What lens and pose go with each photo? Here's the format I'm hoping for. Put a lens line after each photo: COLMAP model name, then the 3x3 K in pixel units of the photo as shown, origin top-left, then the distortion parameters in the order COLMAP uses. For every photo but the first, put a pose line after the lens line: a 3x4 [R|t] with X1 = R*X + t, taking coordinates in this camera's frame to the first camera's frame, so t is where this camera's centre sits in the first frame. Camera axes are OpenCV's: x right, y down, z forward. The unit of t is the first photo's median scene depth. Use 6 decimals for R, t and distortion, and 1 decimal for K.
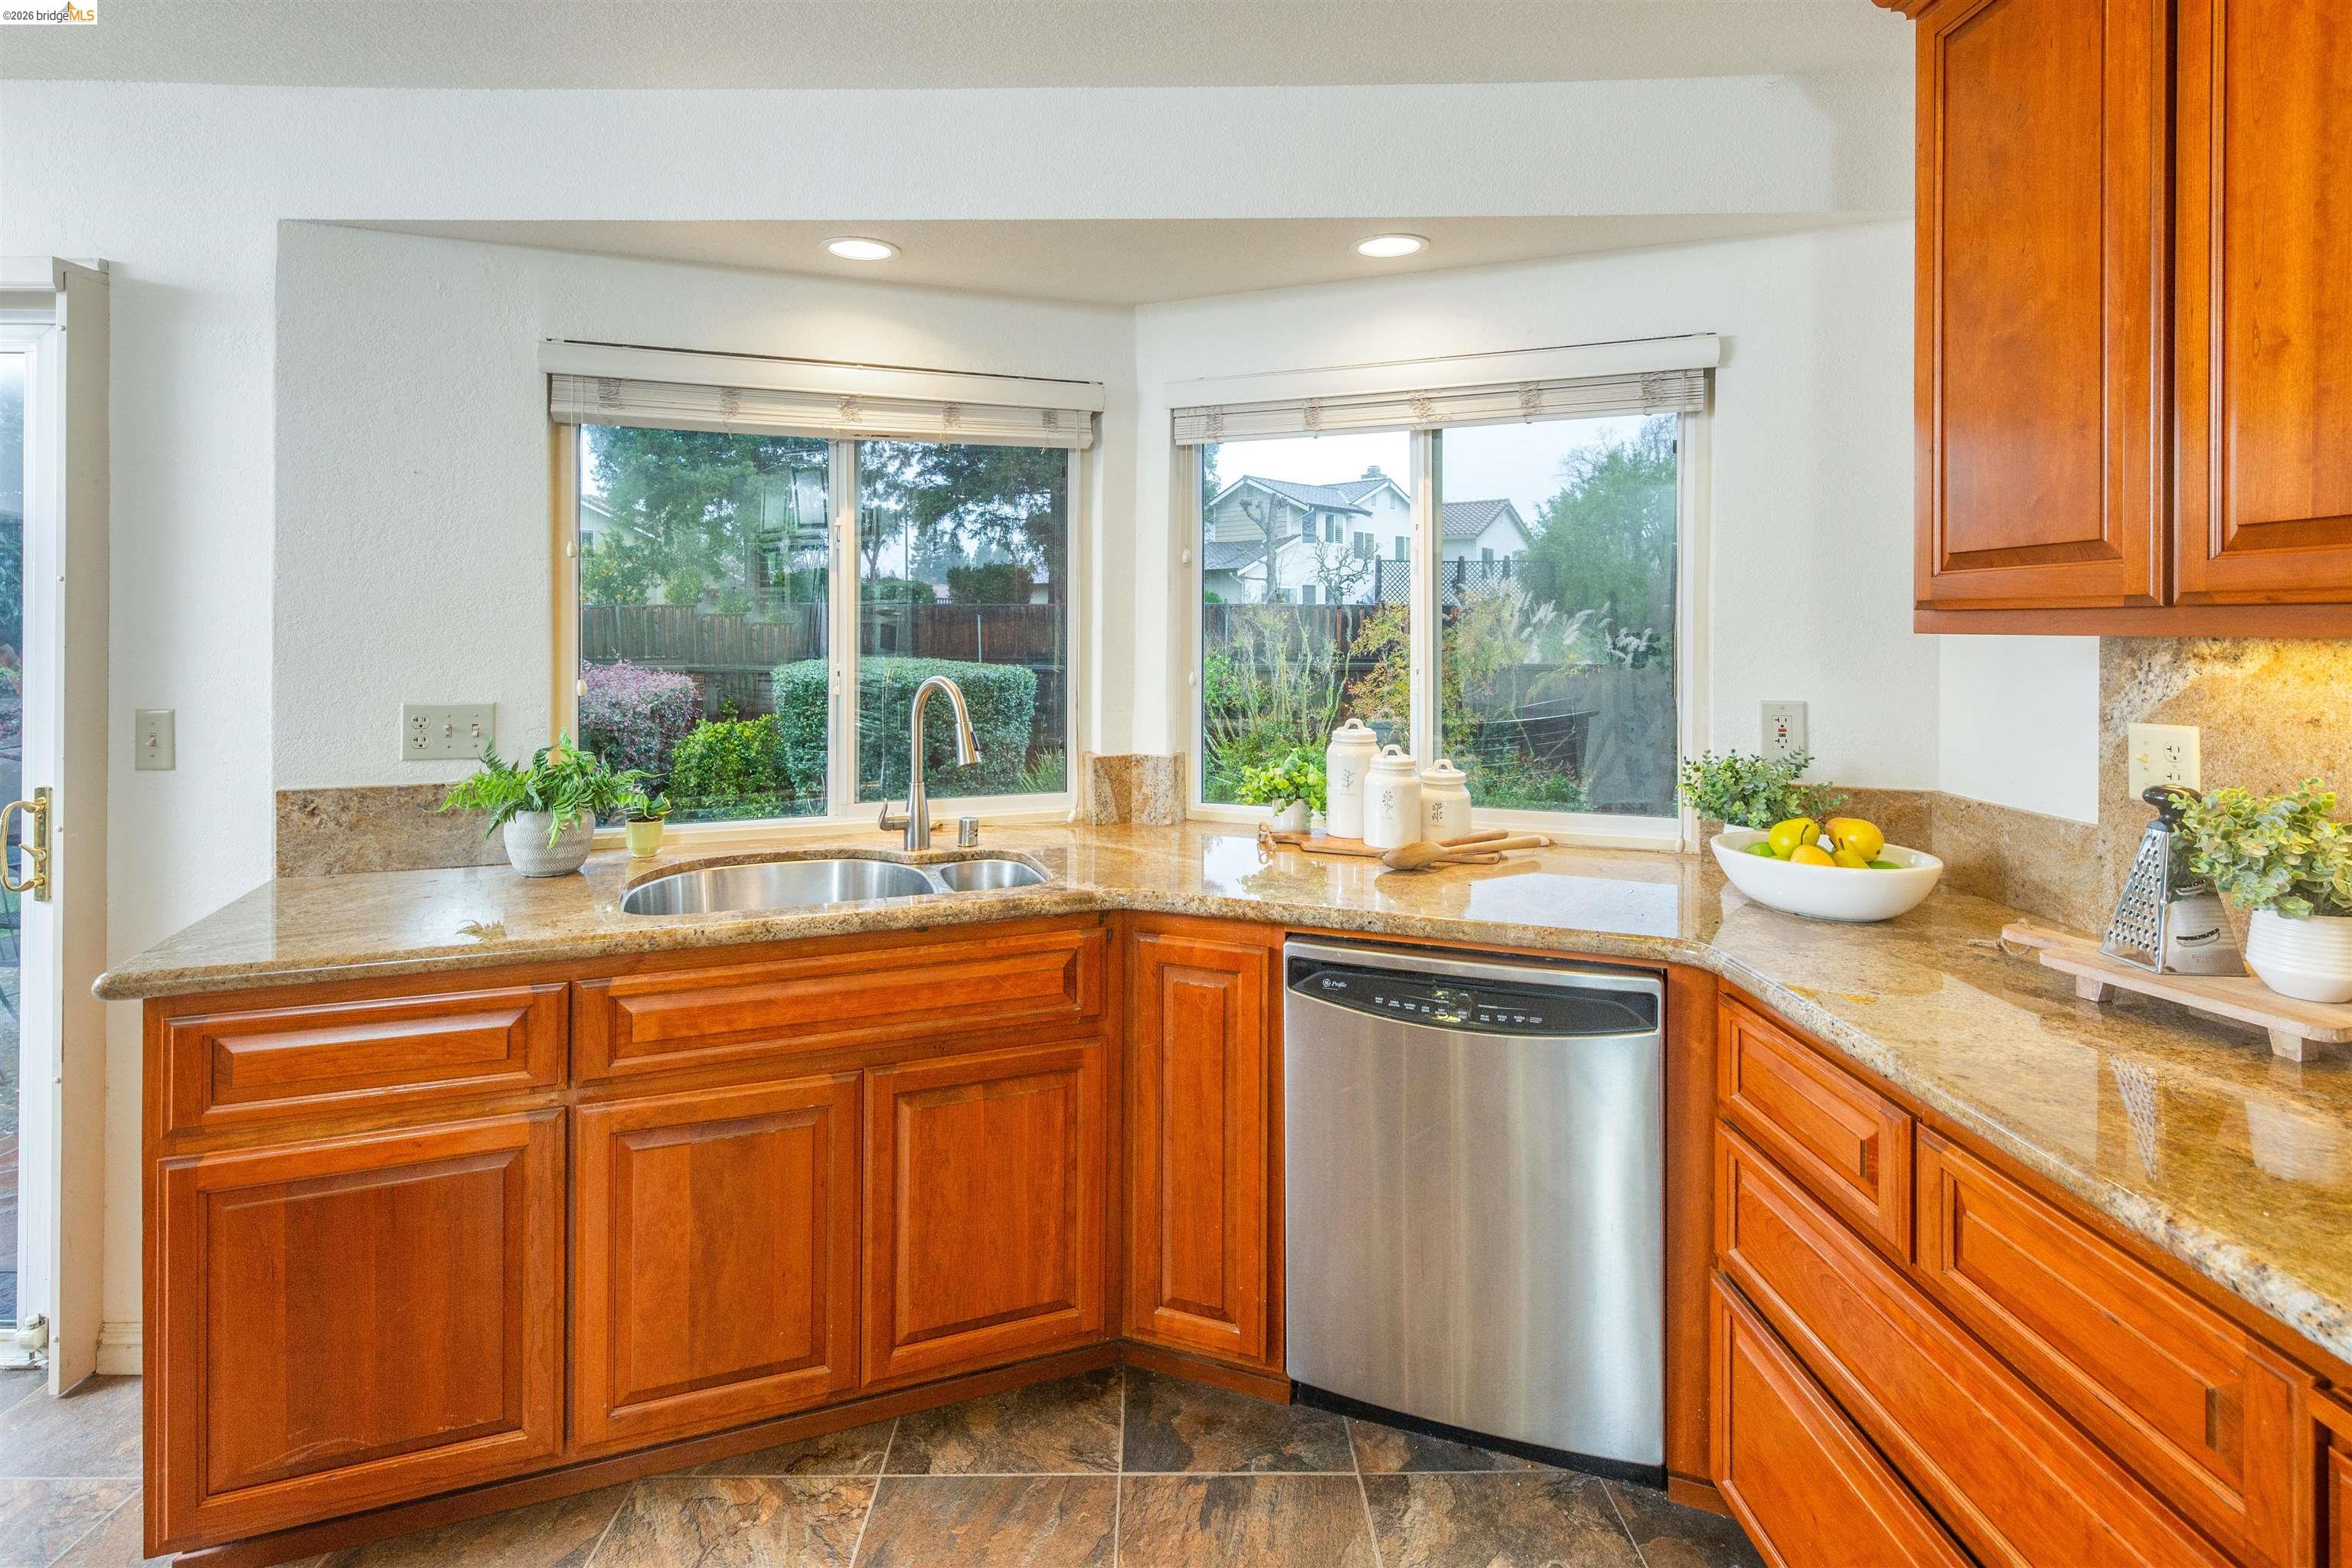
lens RADIAL K [[1153.8, 0, 1161.3], [0, 1153.8, 635.6], [0, 0, 1]] dist [0.008676, -0.004426]
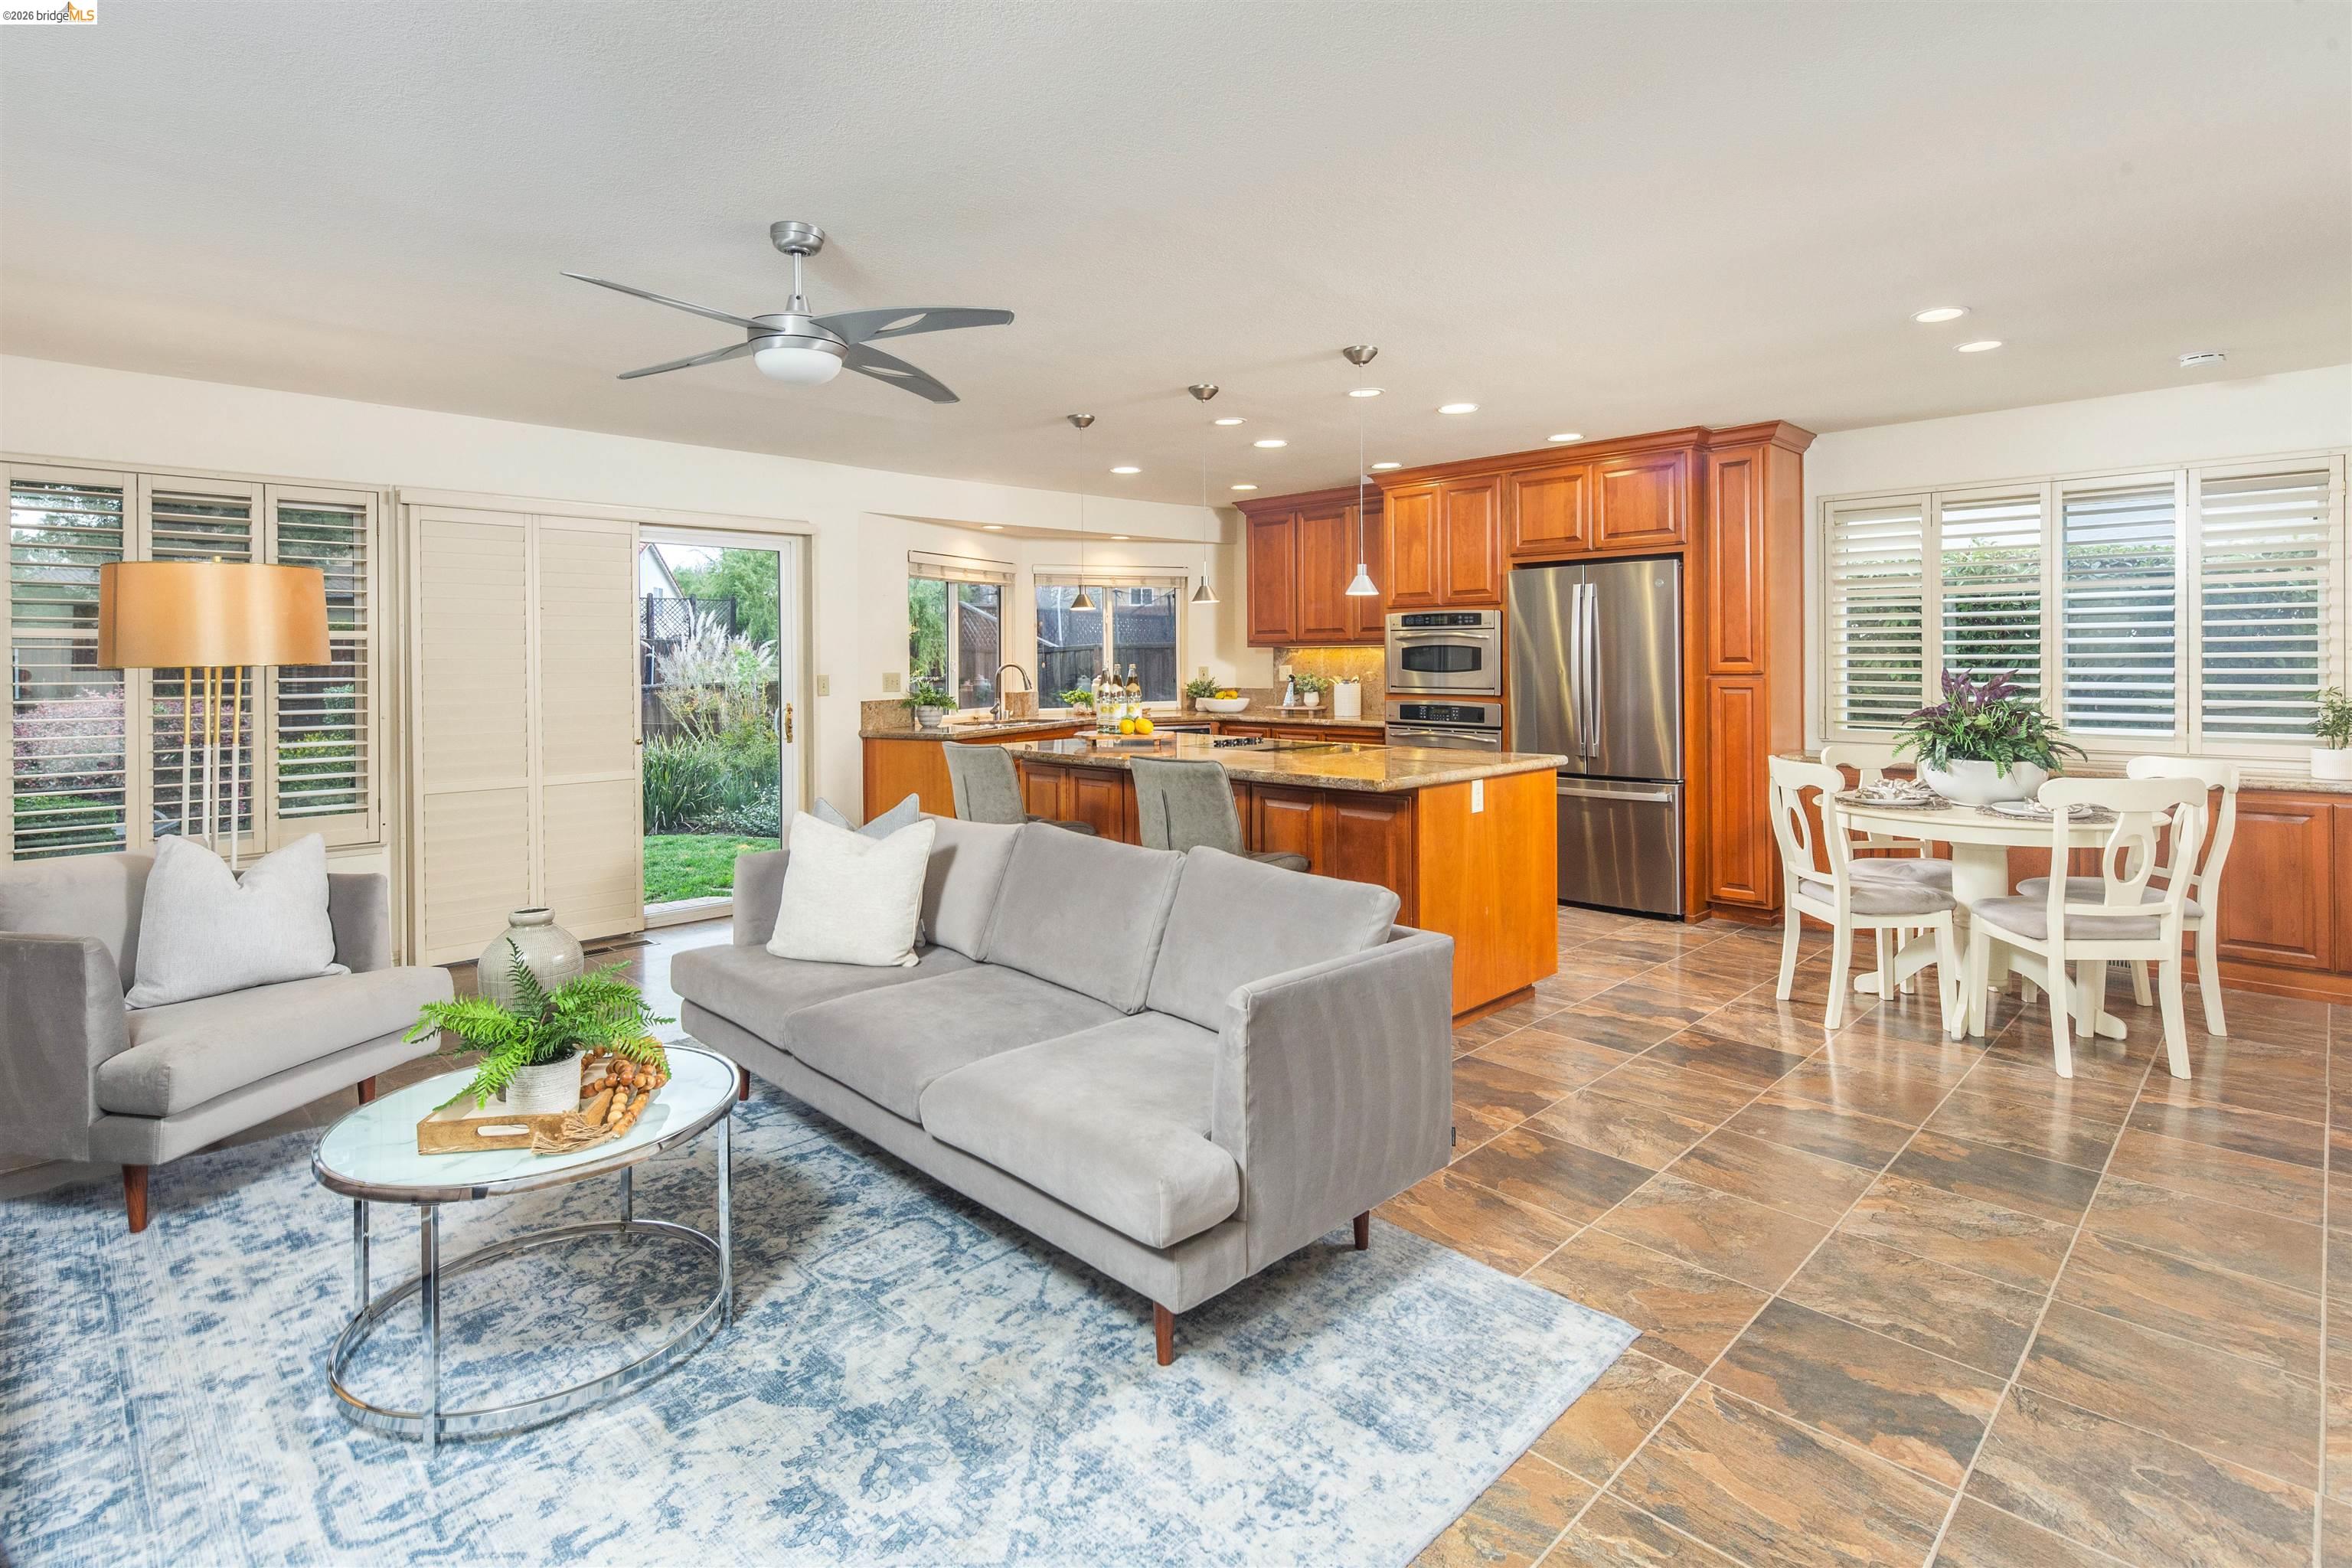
lens RADIAL K [[1153.8, 0, 1178.0], [0, 1153.8, 671.6], [0, 0, 1]] dist [0.008676, -0.004426]
pose [[0.711818, -0.015902, 0.702184, -2.381342], [0.014632, 0.999862, 0.007810, 0.046393], [-0.702211, 0.004715, 0.711953, -1.784535]]
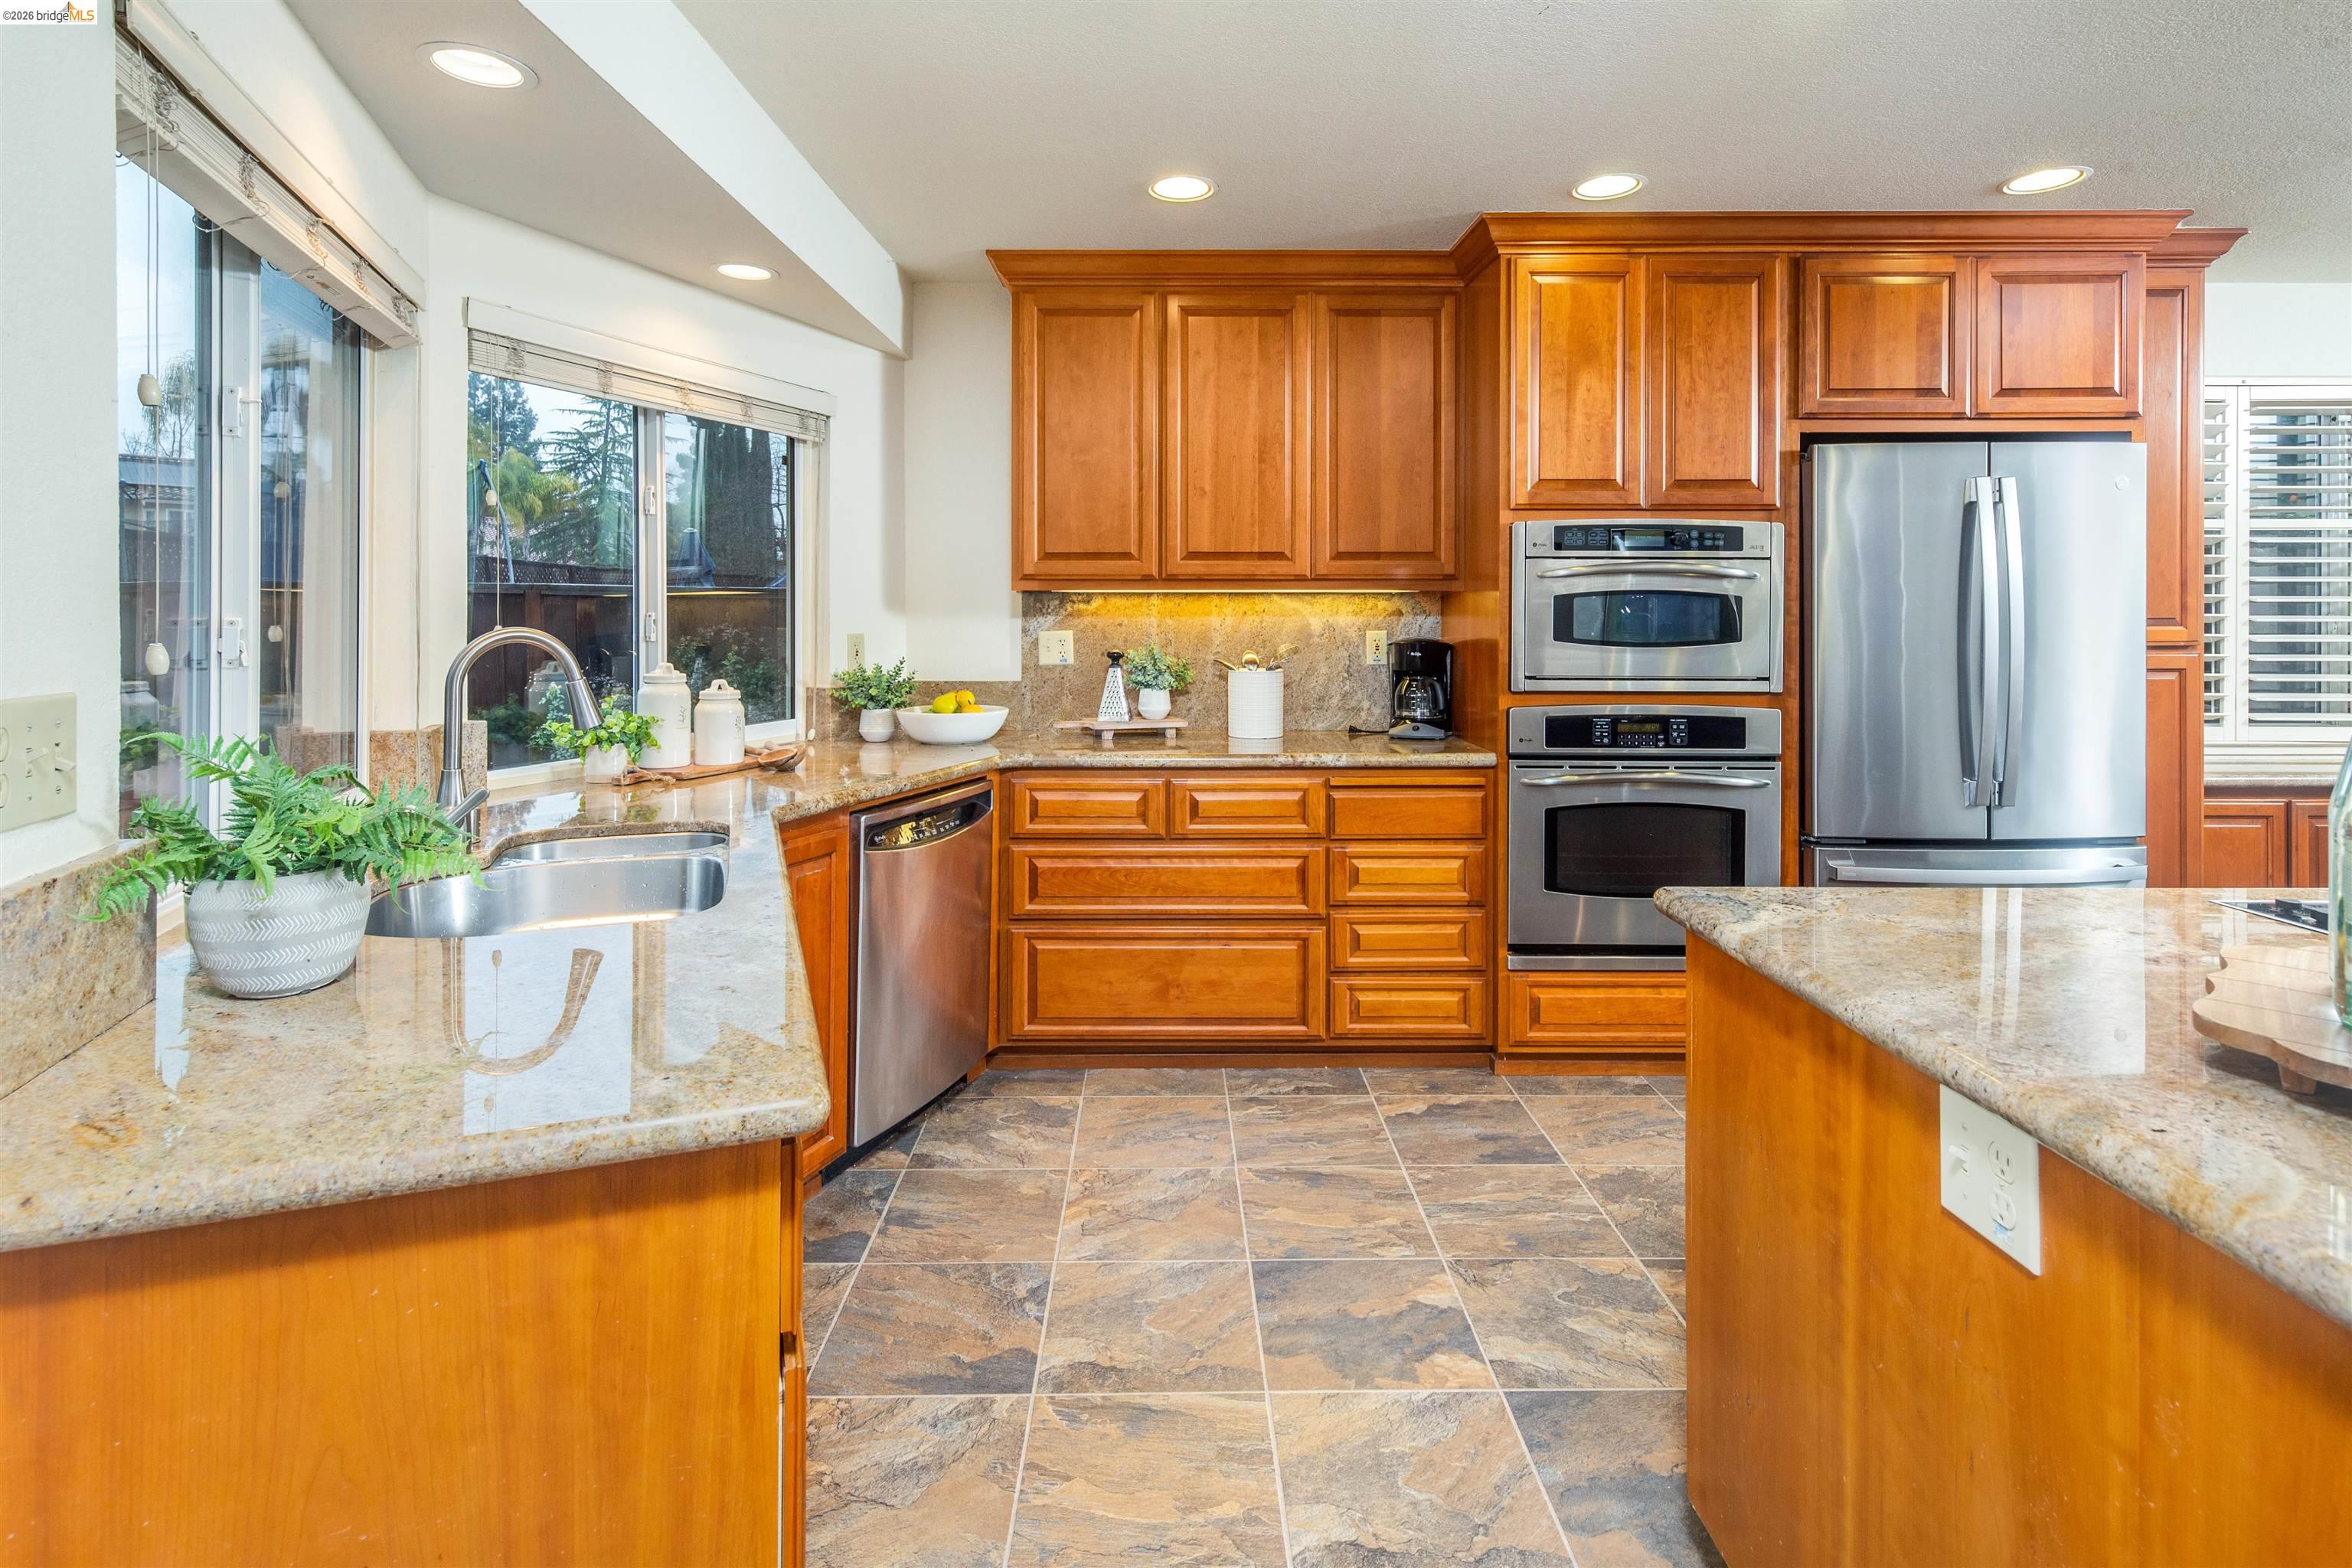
lens RADIAL K [[1153.8, 0, 1162.2], [0, 1153.8, 640.6], [0, 0, 1]] dist [0.008676, -0.004426]
pose [[-0.000132, -0.026250, 0.999655, -1.162821], [0.008025, 0.999623, 0.026251, 0.029997], [-0.999968, 0.008026, 0.000078, 0.628435]]
